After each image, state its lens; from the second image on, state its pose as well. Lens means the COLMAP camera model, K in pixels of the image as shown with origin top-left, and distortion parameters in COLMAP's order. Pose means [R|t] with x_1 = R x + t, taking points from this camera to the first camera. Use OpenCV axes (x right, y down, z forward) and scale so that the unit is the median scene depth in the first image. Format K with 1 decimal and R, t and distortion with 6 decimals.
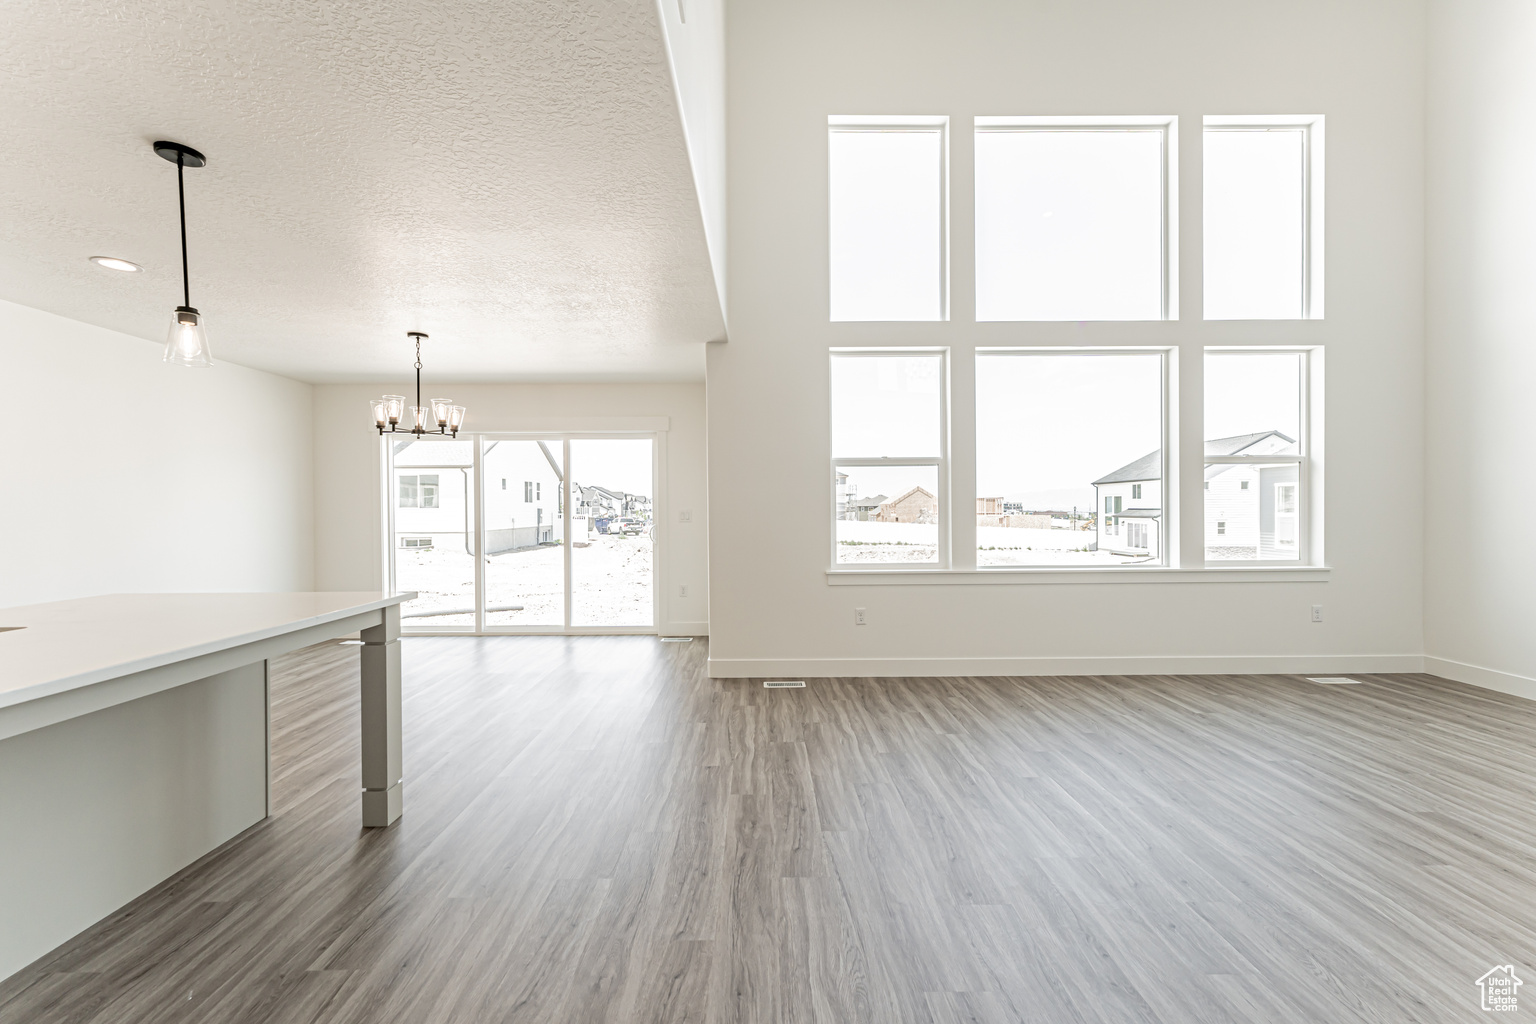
lens RADIAL K [[621.7, 0, 756.7], [0, 621.7, 520.0], [0, 0, 1]] dist [-0.000621, -0.001386]
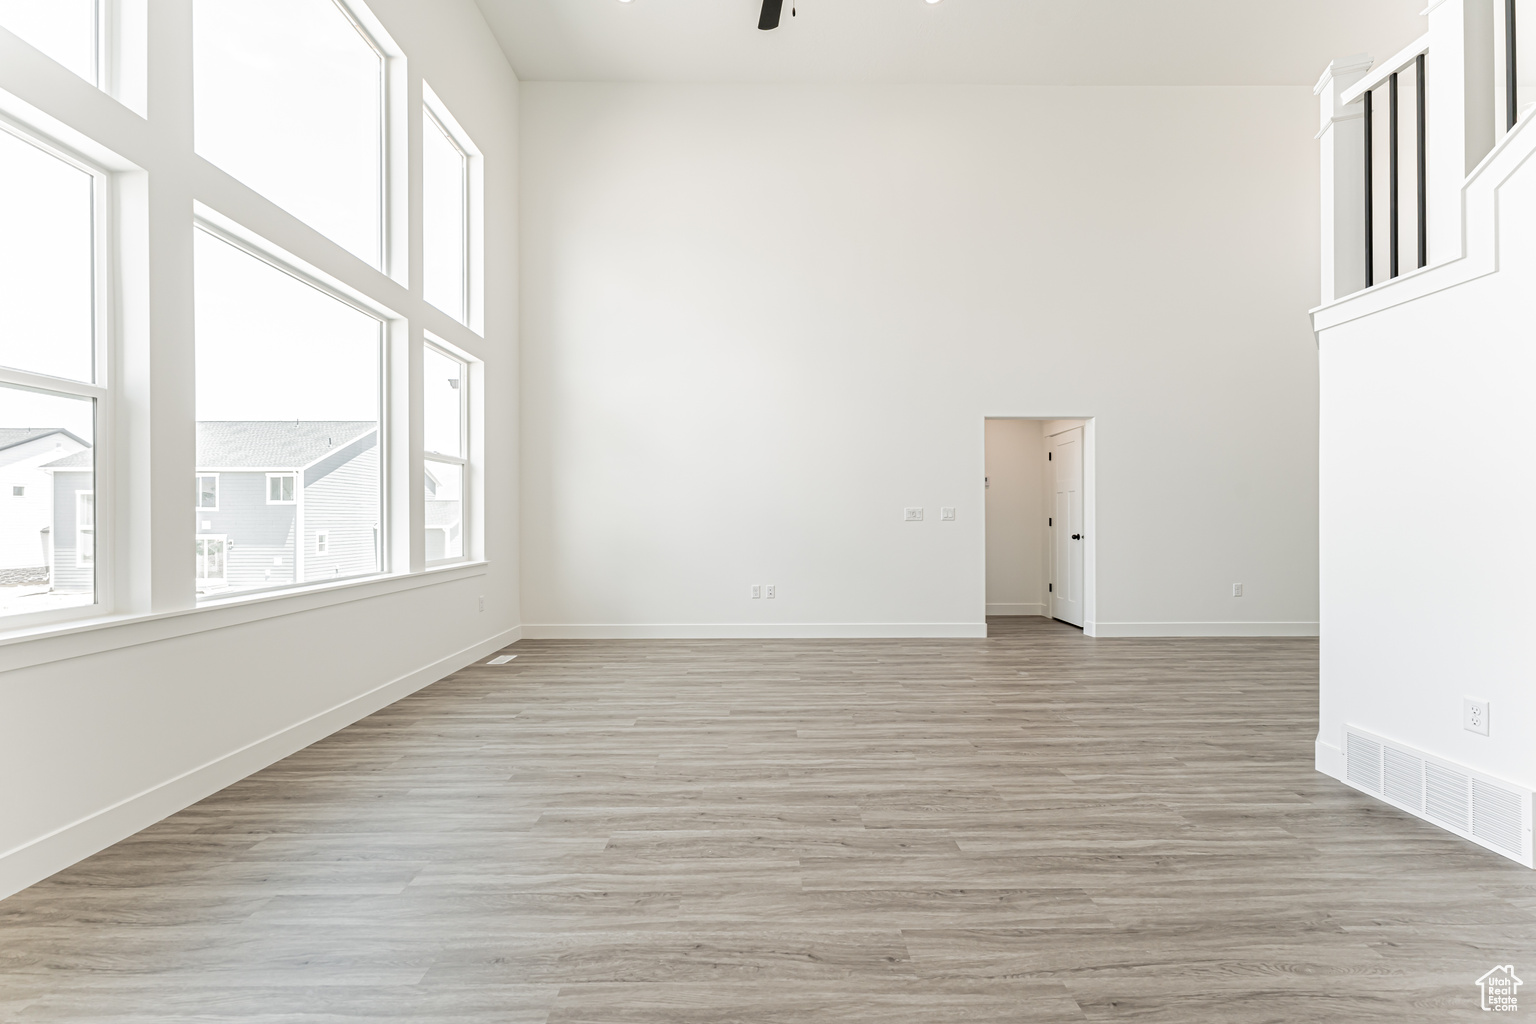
lens RADIAL K [[621.7, 0, 753.7], [0, 621.7, 526.5], [0, 0, 1]] dist [-0.000621, -0.001386]
pose [[-0.016483, -0.006877, 0.999840, -0.352068], [0.019380, 0.999786, 0.007196, 0.027032], [-0.999676, 0.019495, -0.016346, 0.918072]]
